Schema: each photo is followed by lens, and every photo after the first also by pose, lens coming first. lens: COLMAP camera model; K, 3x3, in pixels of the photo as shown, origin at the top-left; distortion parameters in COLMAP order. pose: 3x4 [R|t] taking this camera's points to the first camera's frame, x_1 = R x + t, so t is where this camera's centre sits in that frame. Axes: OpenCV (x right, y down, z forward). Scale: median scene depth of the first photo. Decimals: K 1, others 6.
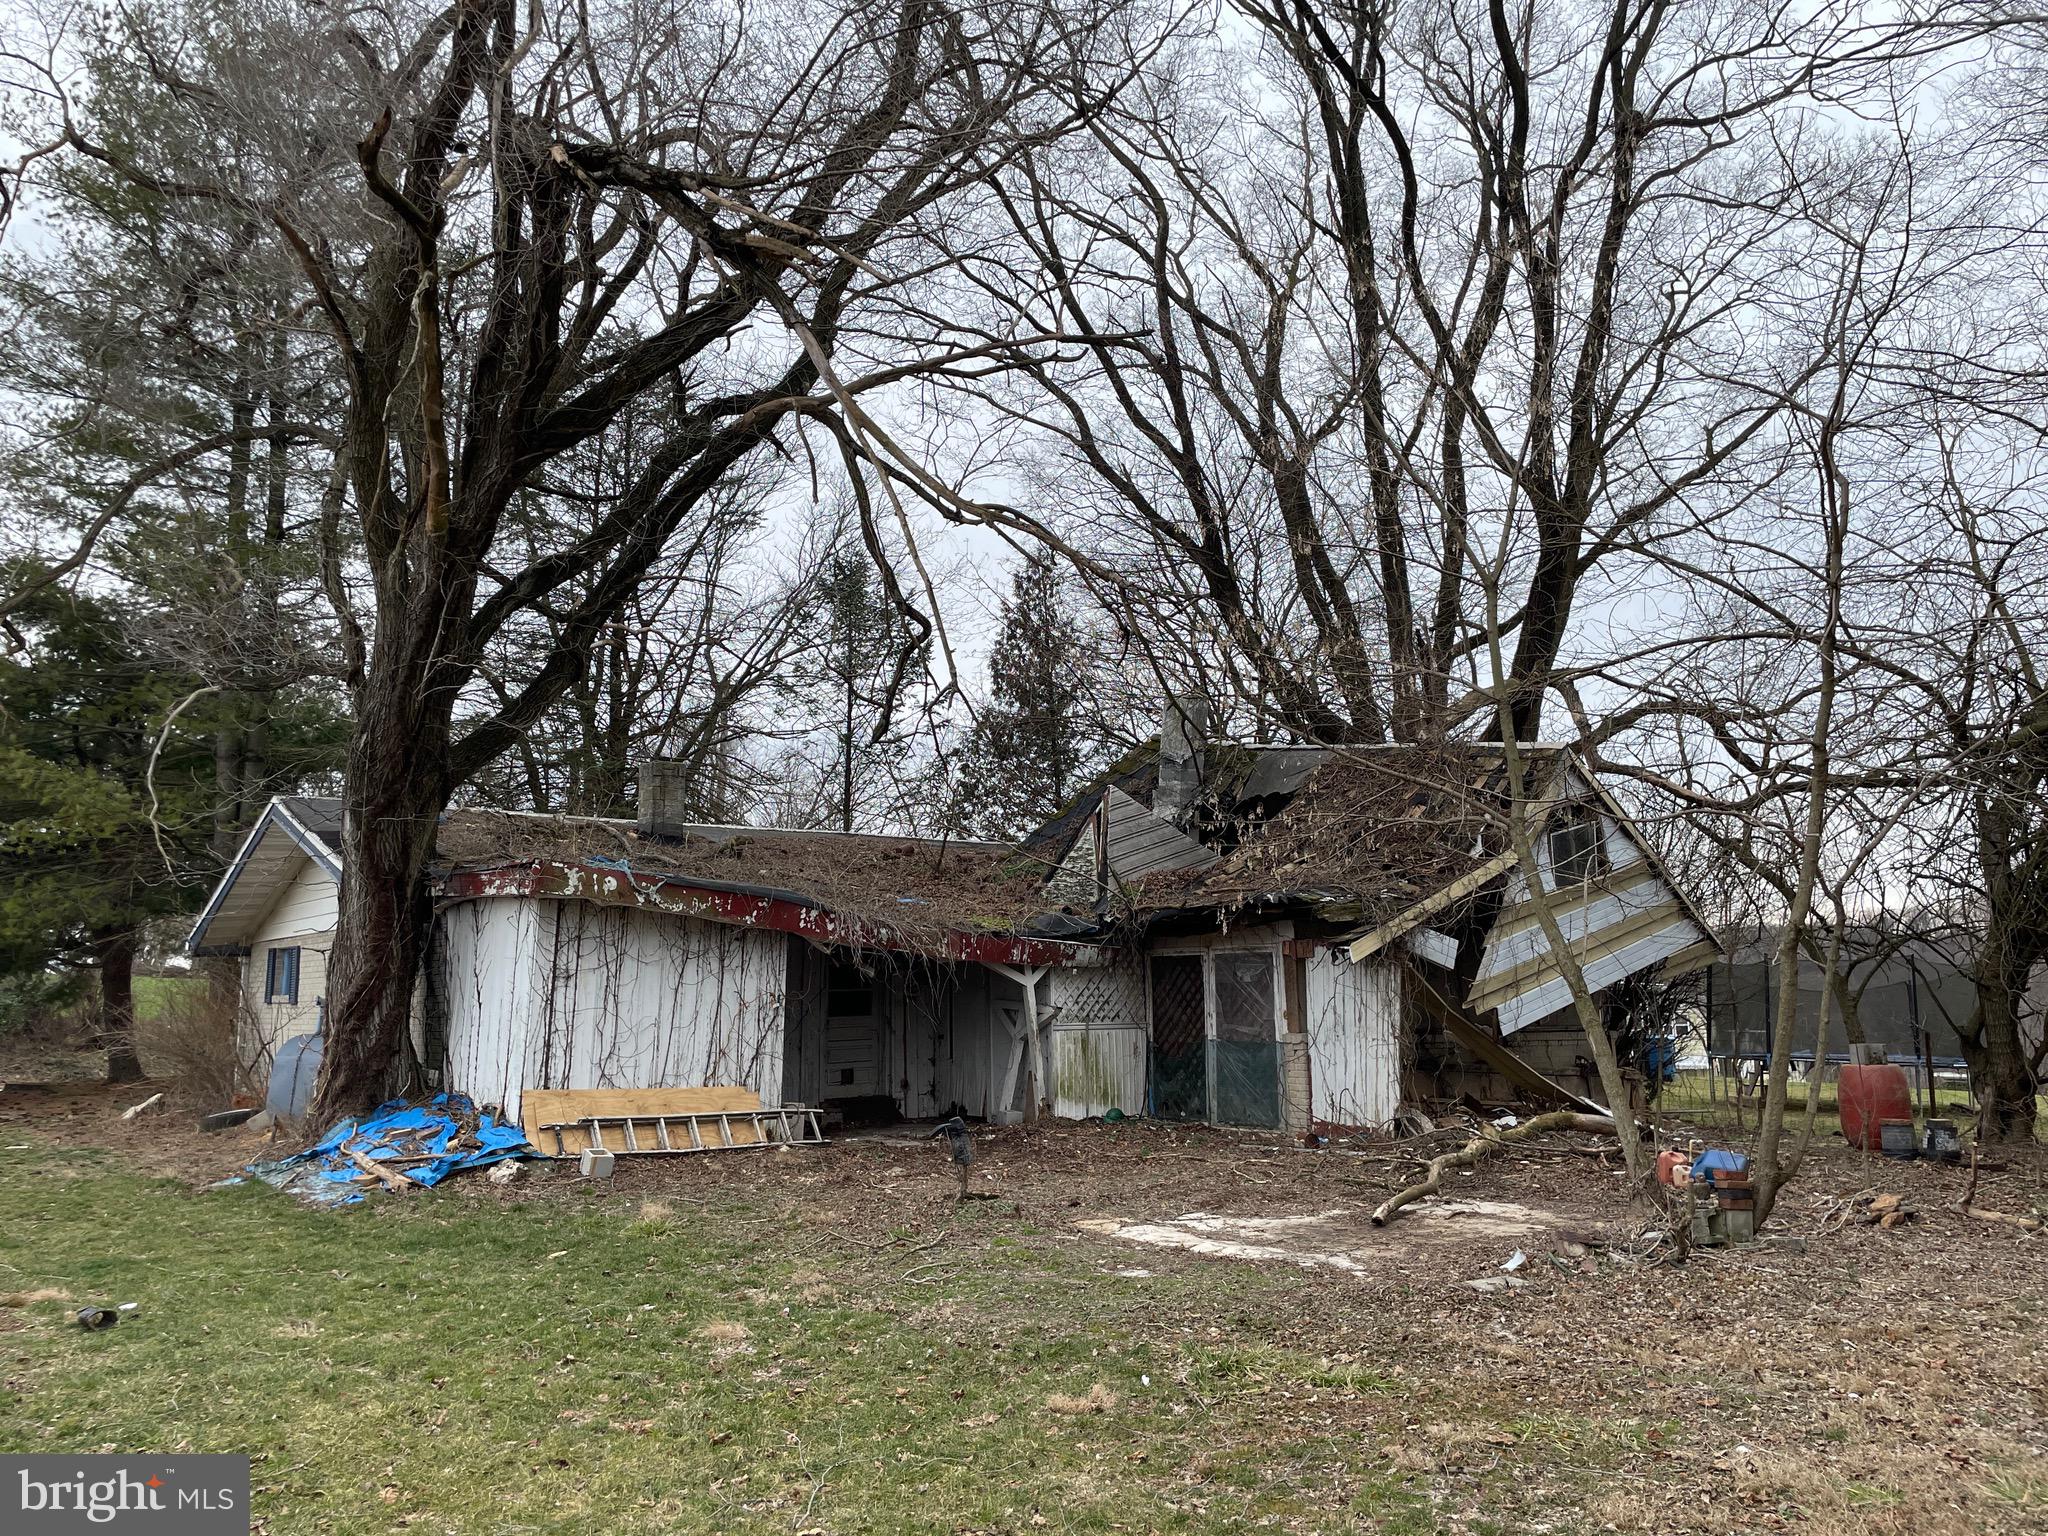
lens RADIAL K [[1539.4, 0, 1017.8], [0, 1539.4, 744.8], [0, 0, 1]] dist [0.086629, -0.111312]
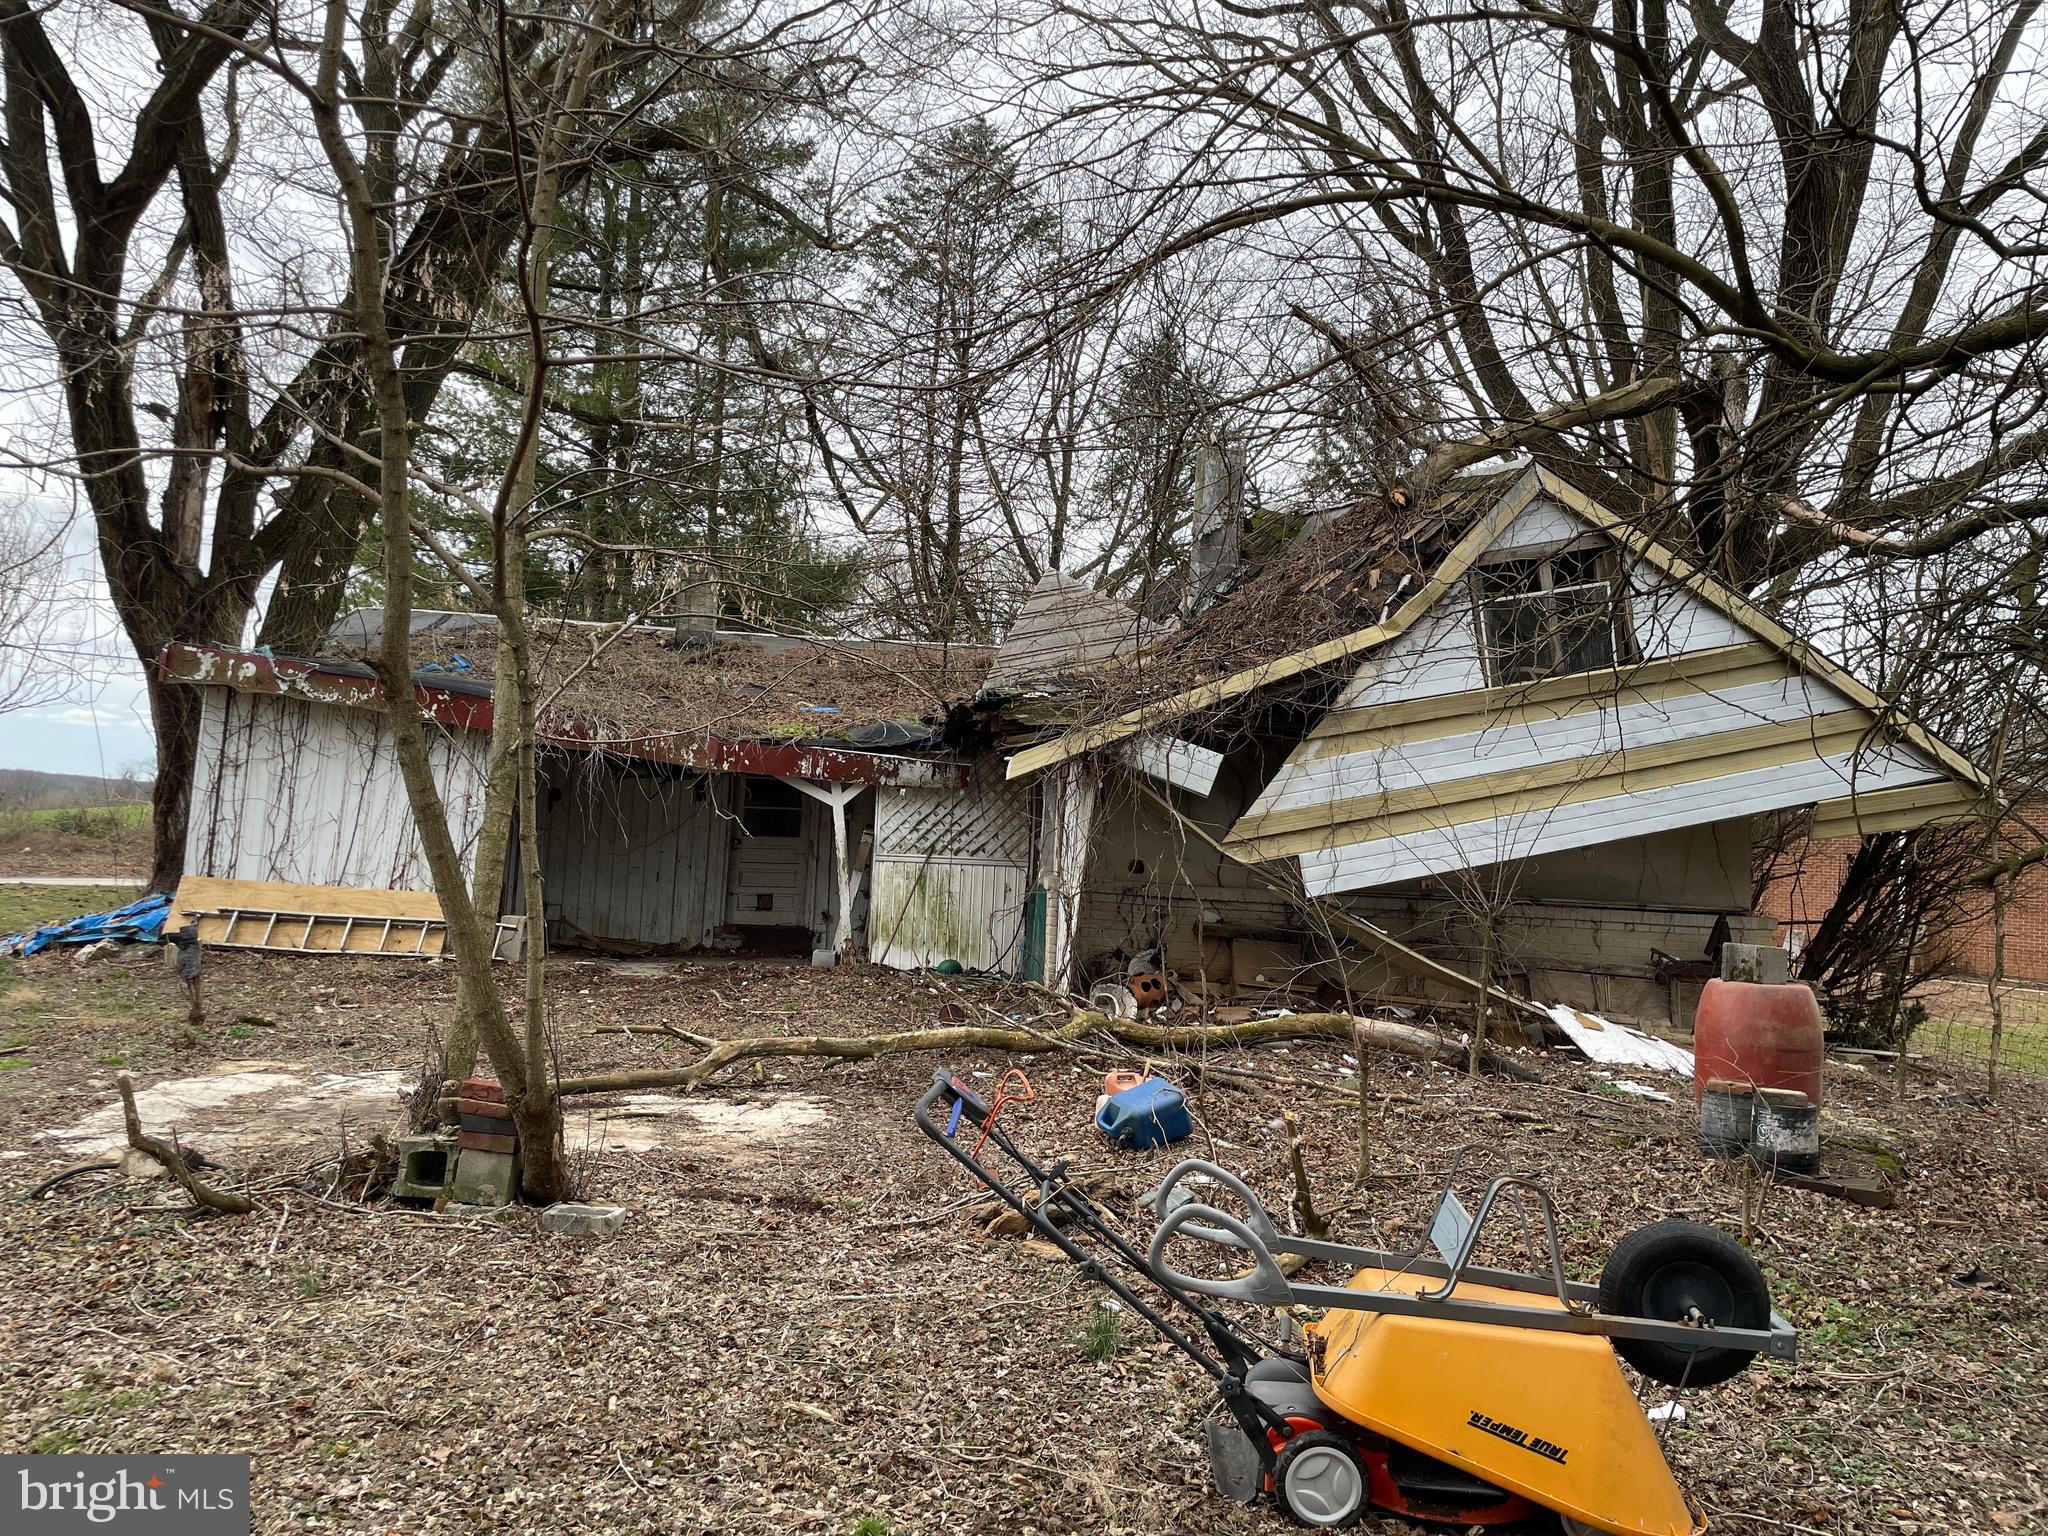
lens RADIAL K [[1539.0, 0, 1034.9], [0, 1539.0, 752.8], [0, 0, 1]] dist [0.097101, -0.128610]
pose [[0.851002, 0.018197, -0.524847, 0.584036], [0.031274, 0.995870, 0.085237, 0.065699], [0.524230, -0.088951, 0.846918, 0.386932]]
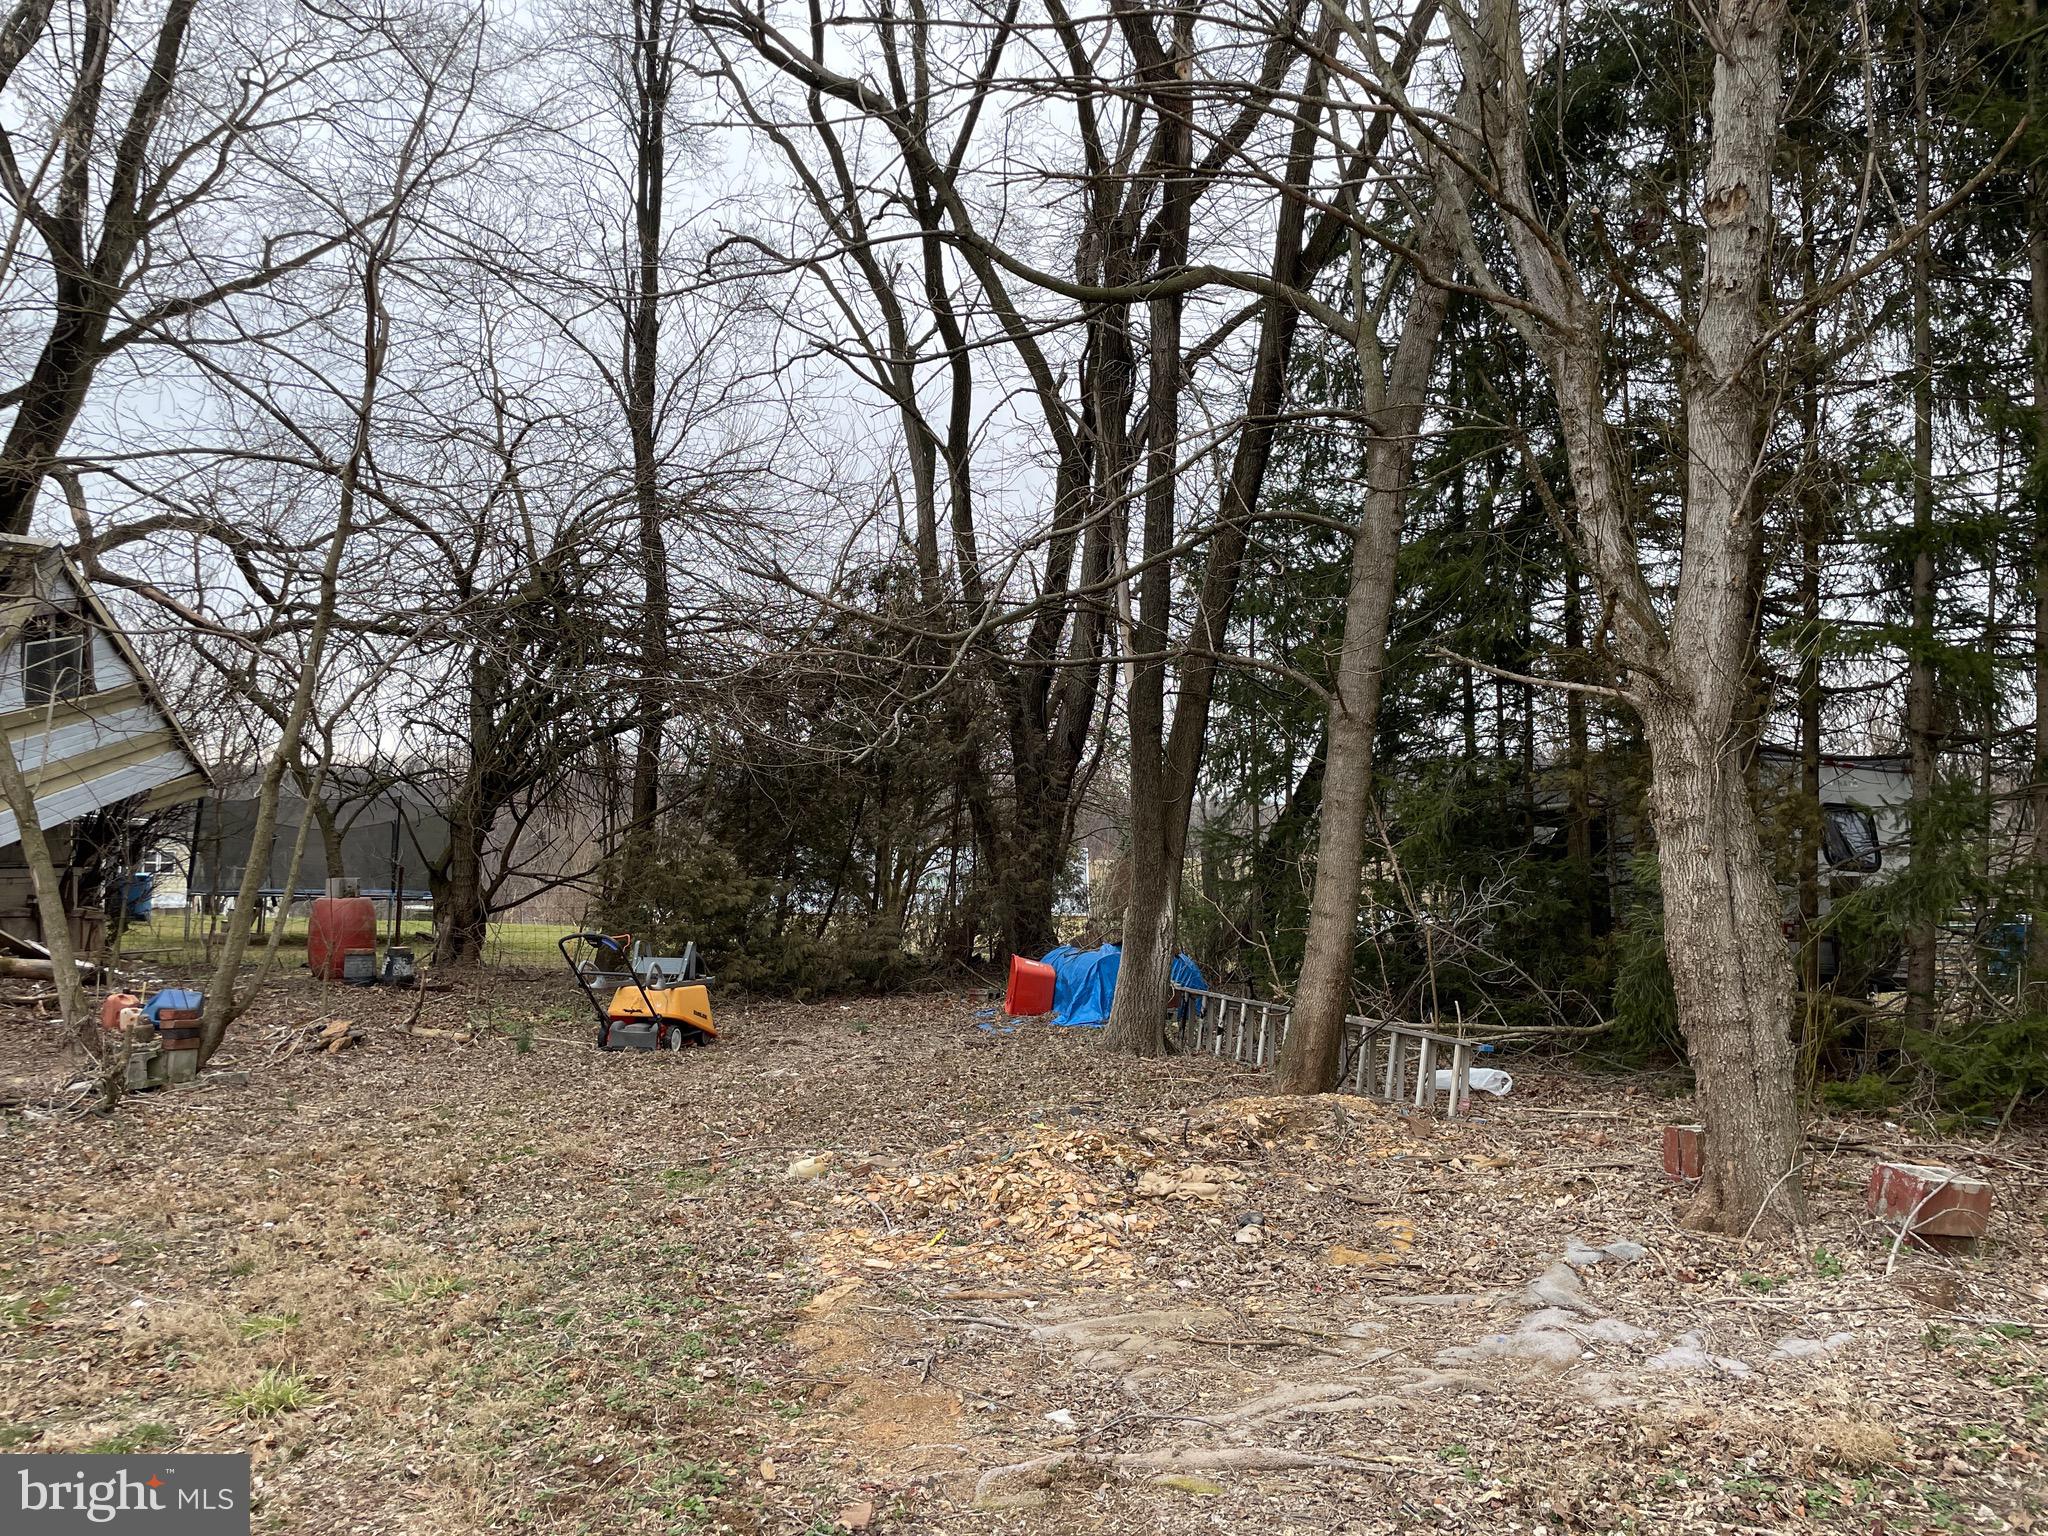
lens RADIAL K [[1539.0, 0, 1034.9], [0, 1539.0, 752.8], [0, 0, 1]] dist [0.097101, -0.128610]
pose [[0.621373, 0.059762, 0.781233, 0.017013], [-0.142989, 0.988992, 0.038075, 0.004996], [-0.770357, -0.135367, 0.623078, 0.018813]]
